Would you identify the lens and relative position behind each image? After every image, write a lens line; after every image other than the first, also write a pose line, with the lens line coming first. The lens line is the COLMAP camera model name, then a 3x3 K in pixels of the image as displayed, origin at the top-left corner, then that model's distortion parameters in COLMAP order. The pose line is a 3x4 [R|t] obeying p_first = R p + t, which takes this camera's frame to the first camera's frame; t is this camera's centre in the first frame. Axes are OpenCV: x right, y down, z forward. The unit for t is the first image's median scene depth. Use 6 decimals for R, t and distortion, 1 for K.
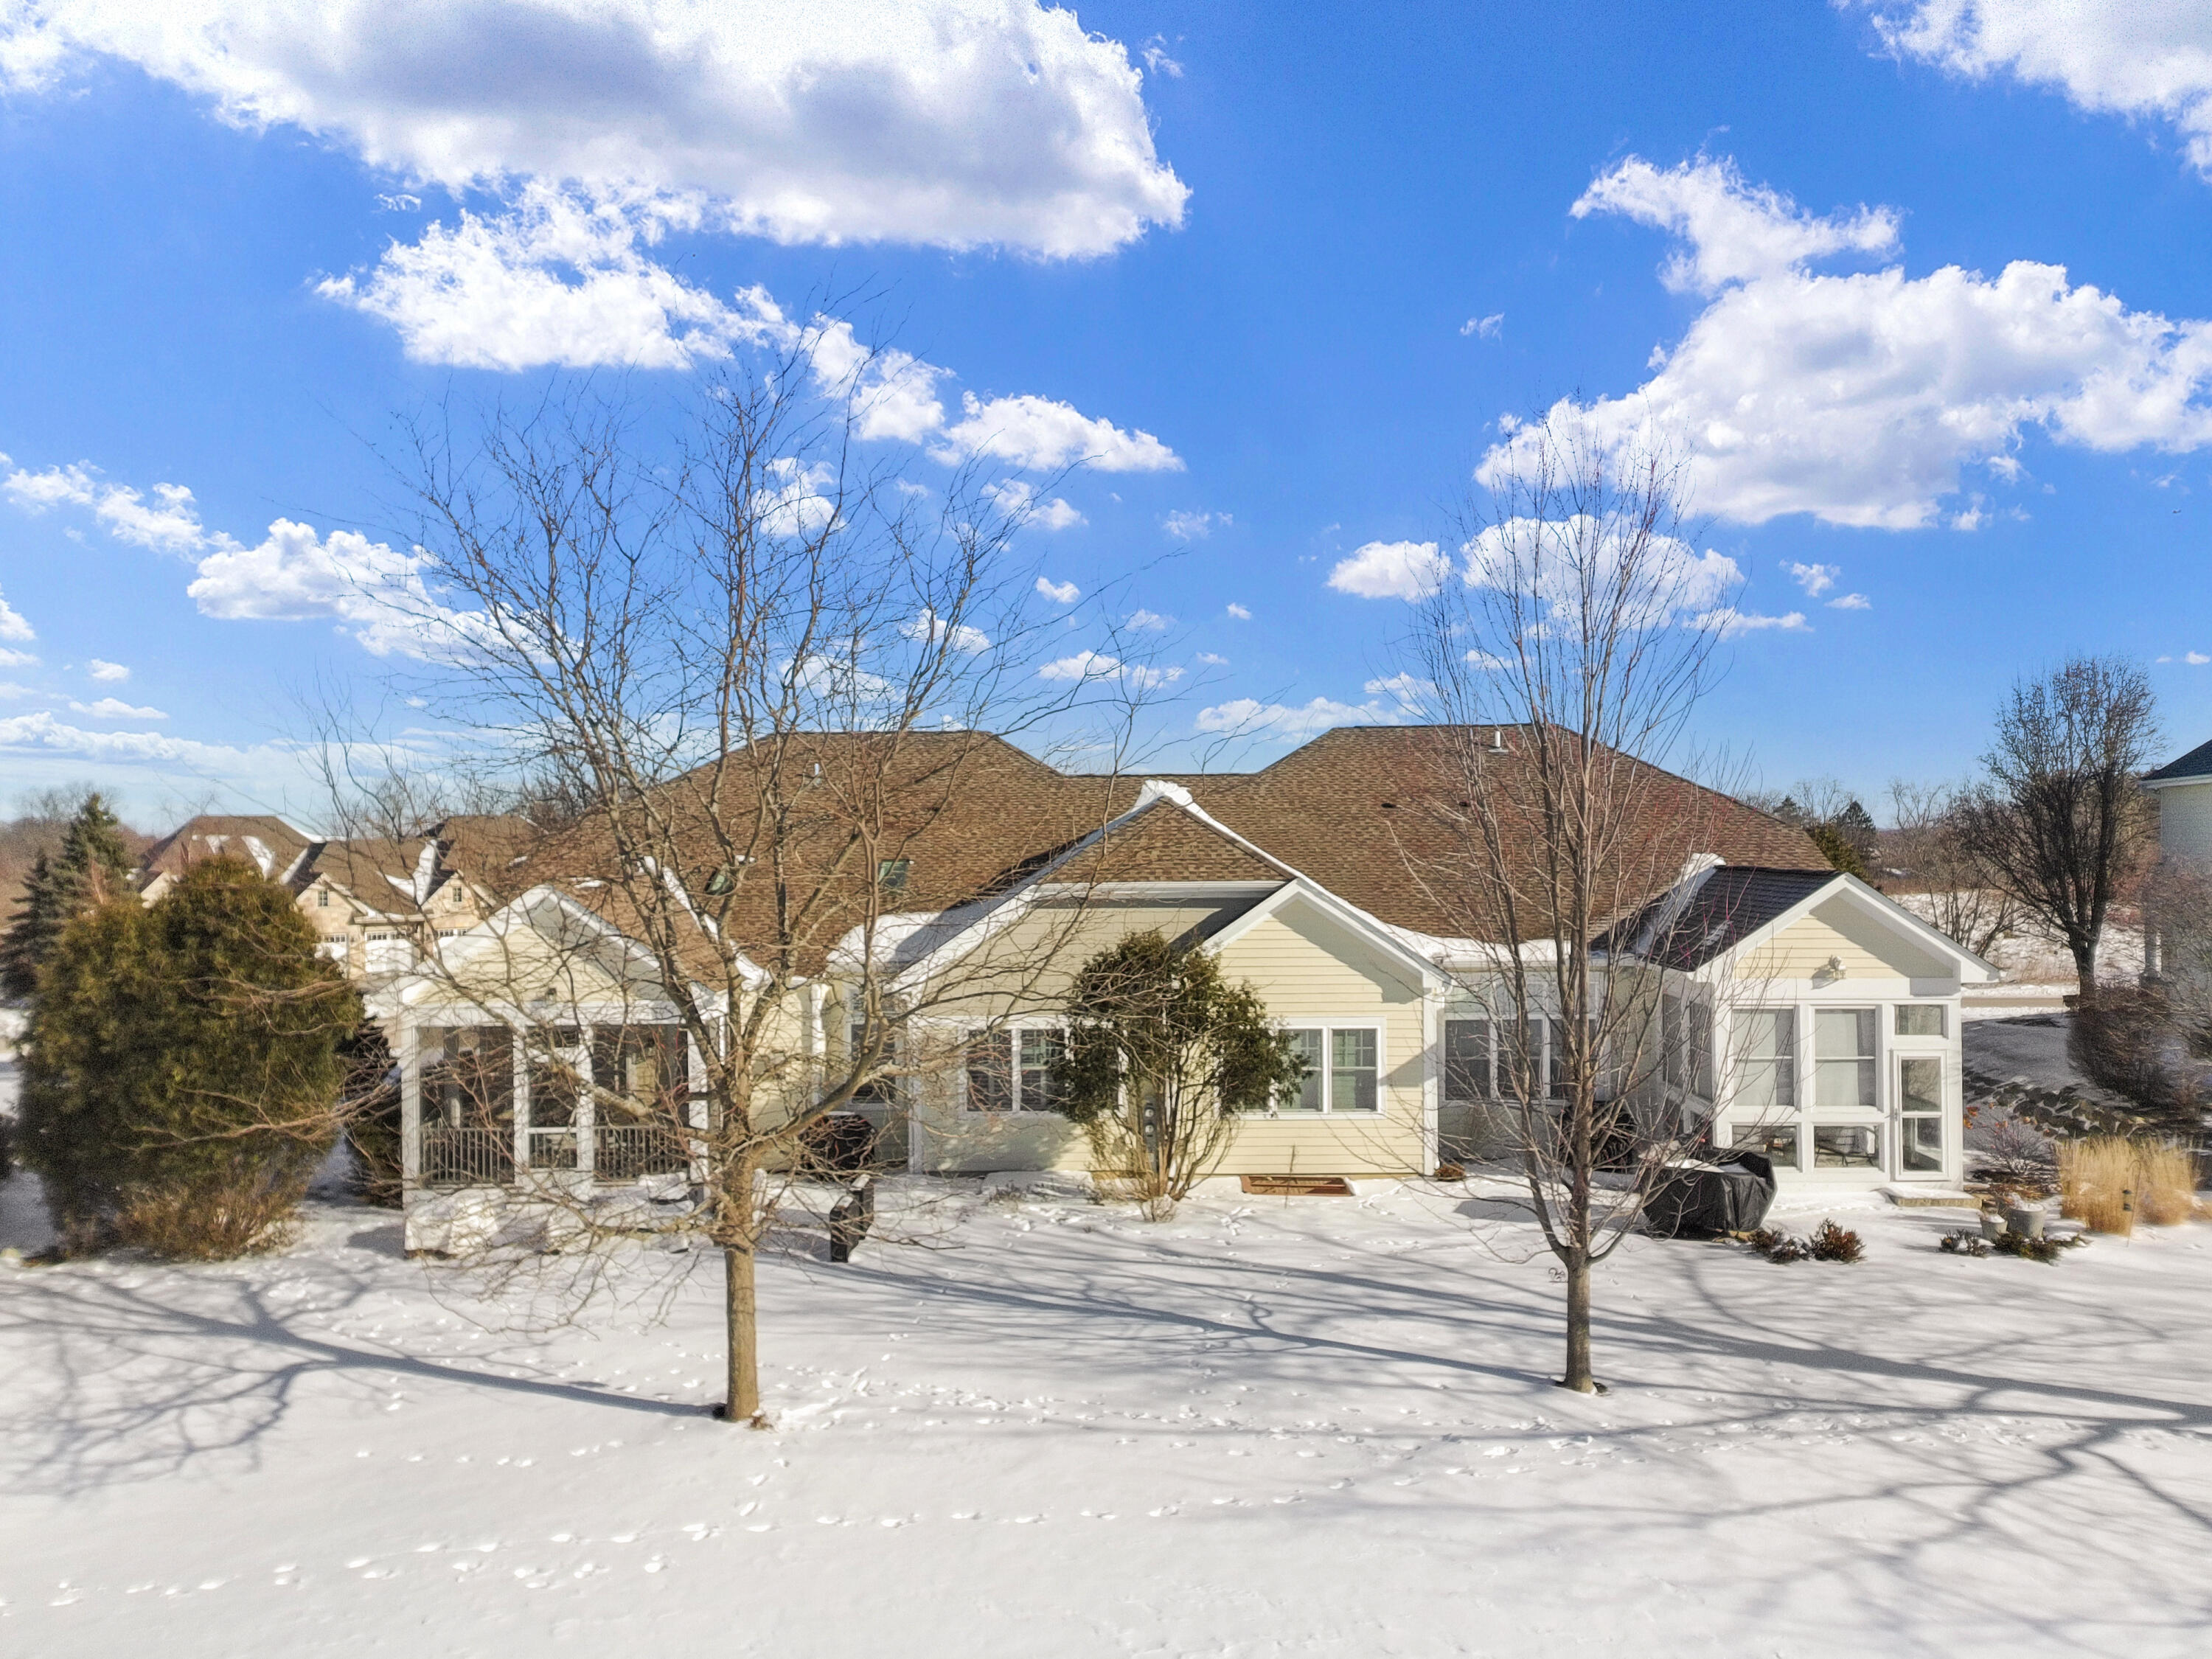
lens RADIAL K [[1625.7, 0, 1108.6], [0, 1625.7, 825.8], [0, 0, 1]] dist [0.036528, -0.034704]
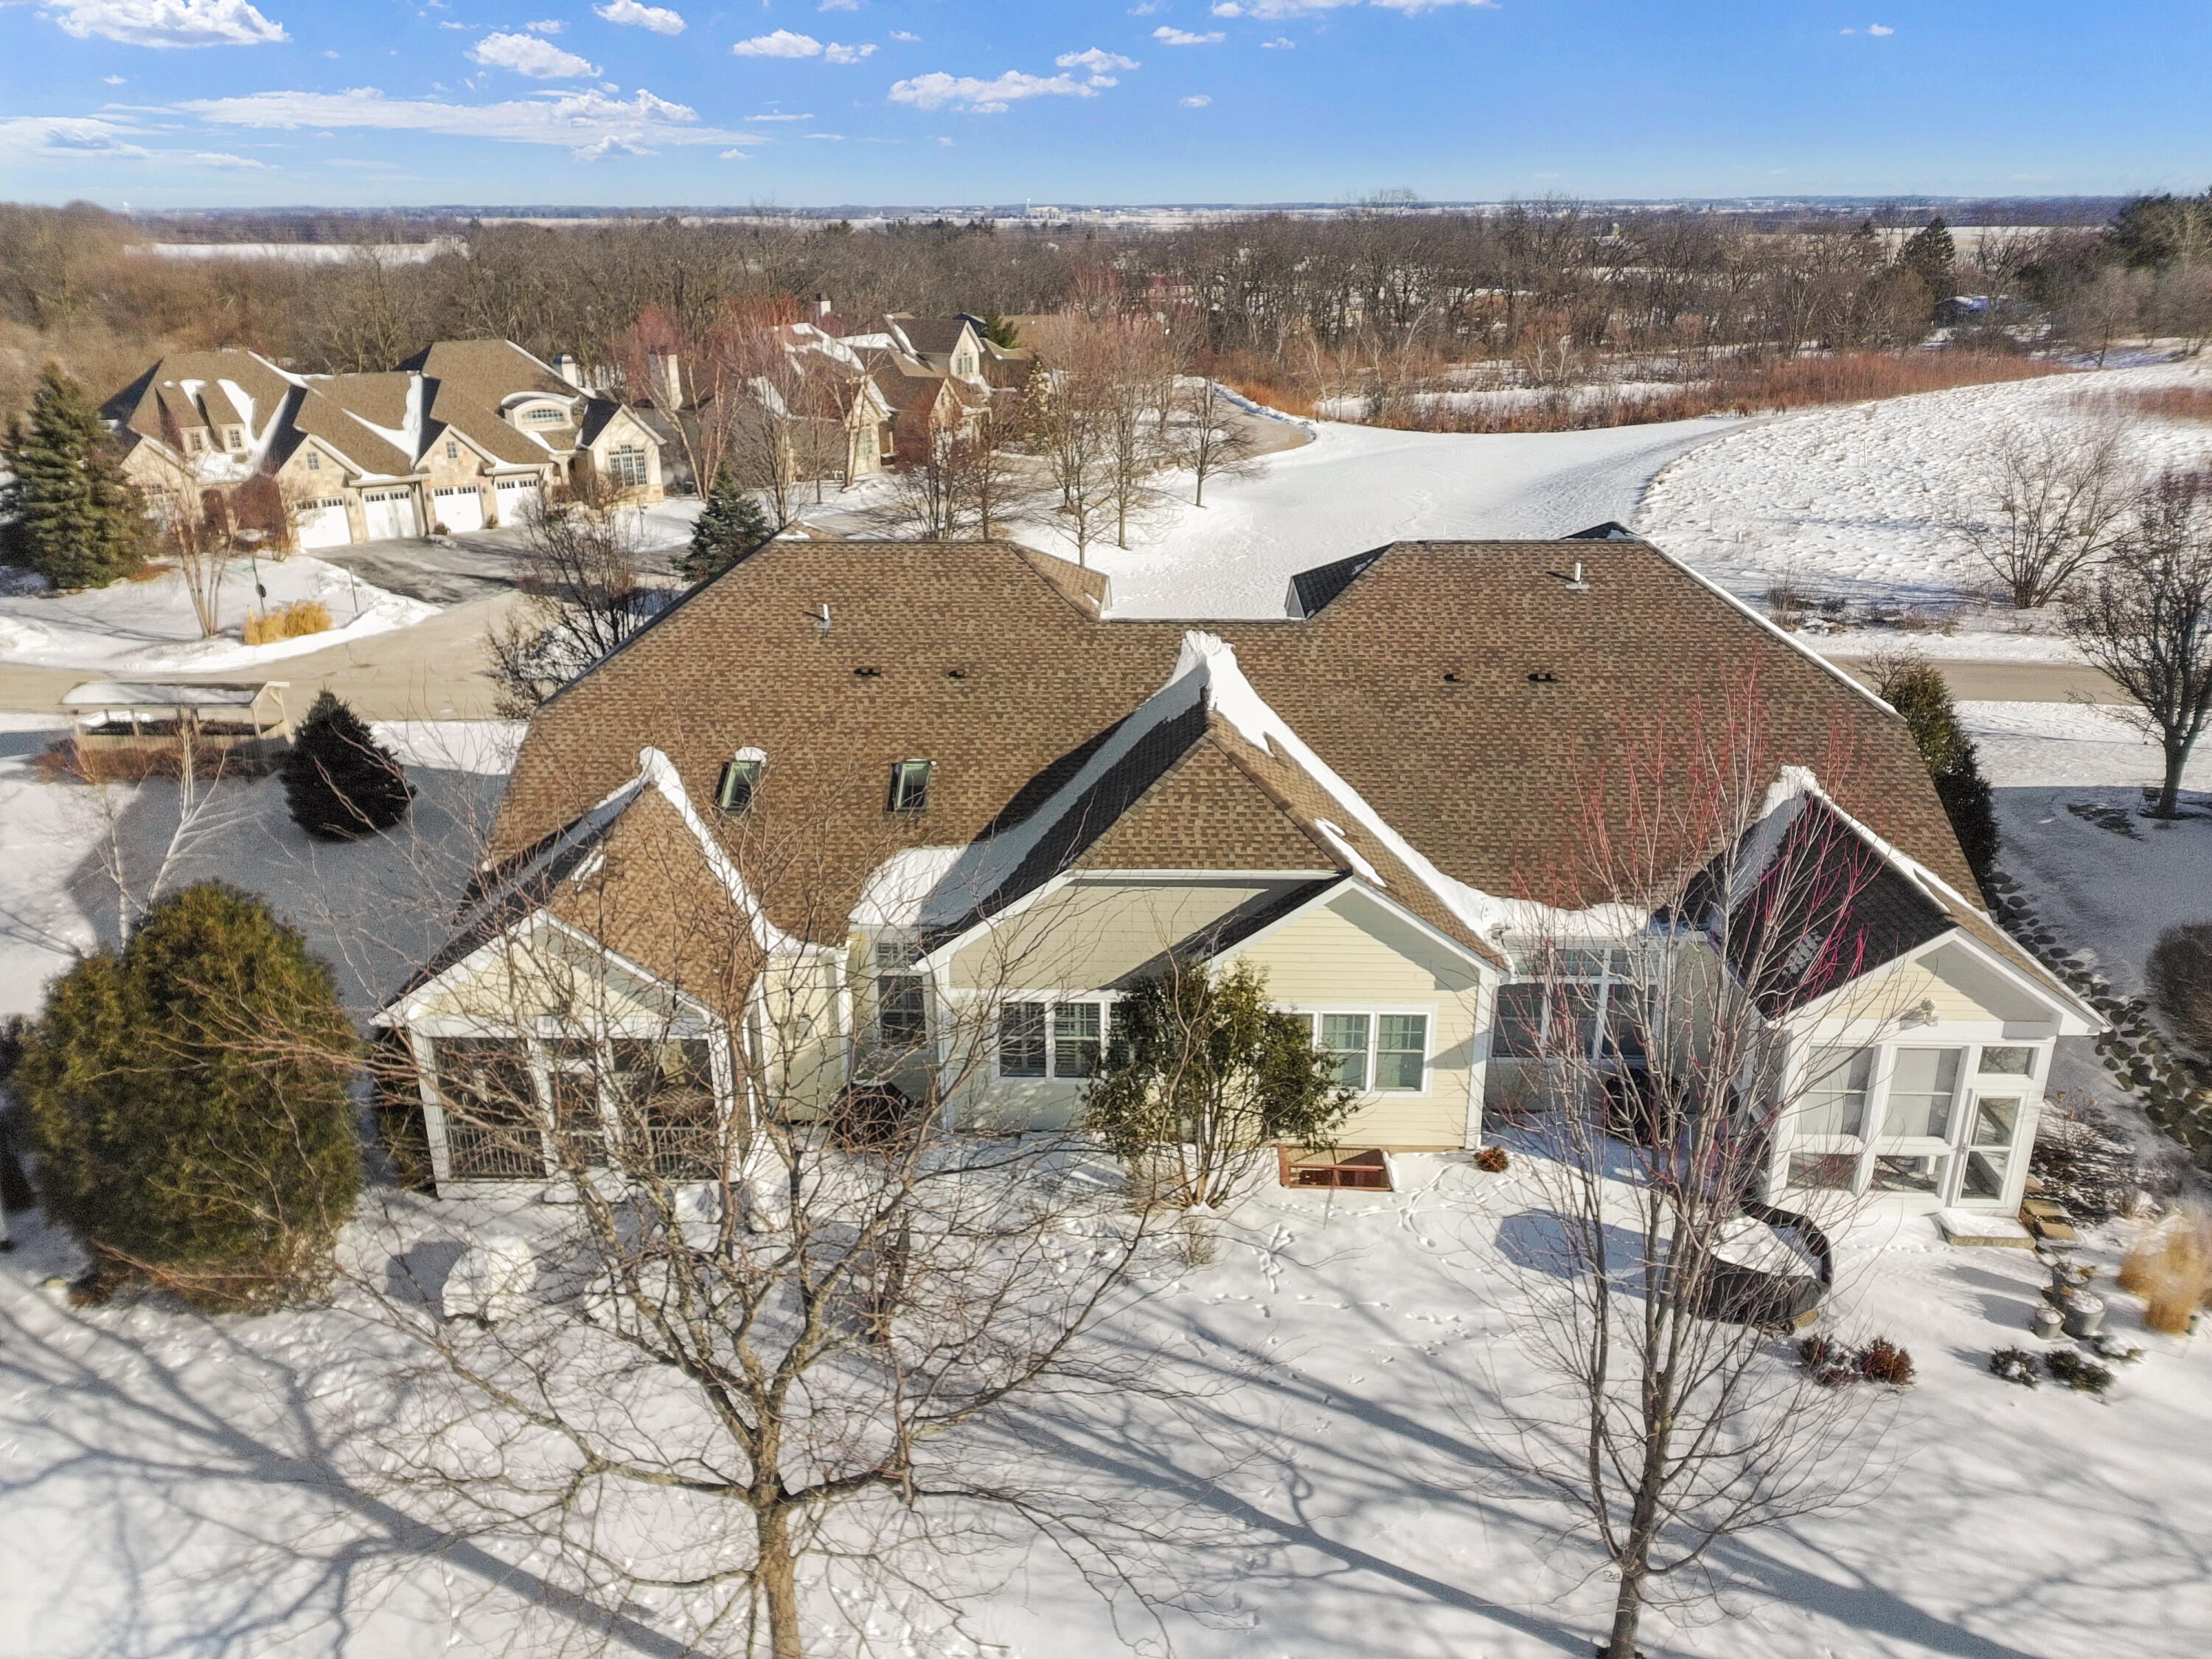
lens RADIAL K [[1625.7, 0, 1102.3], [0, 1625.7, 832.3], [0, 0, 1]] dist [0.036528, -0.034704]
pose [[0.999850, 0.011481, -0.012986, -0.014523], [-0.006521, 0.943299, 0.331880, -0.292906], [0.016060, -0.331745, 0.943232, 0.132491]]
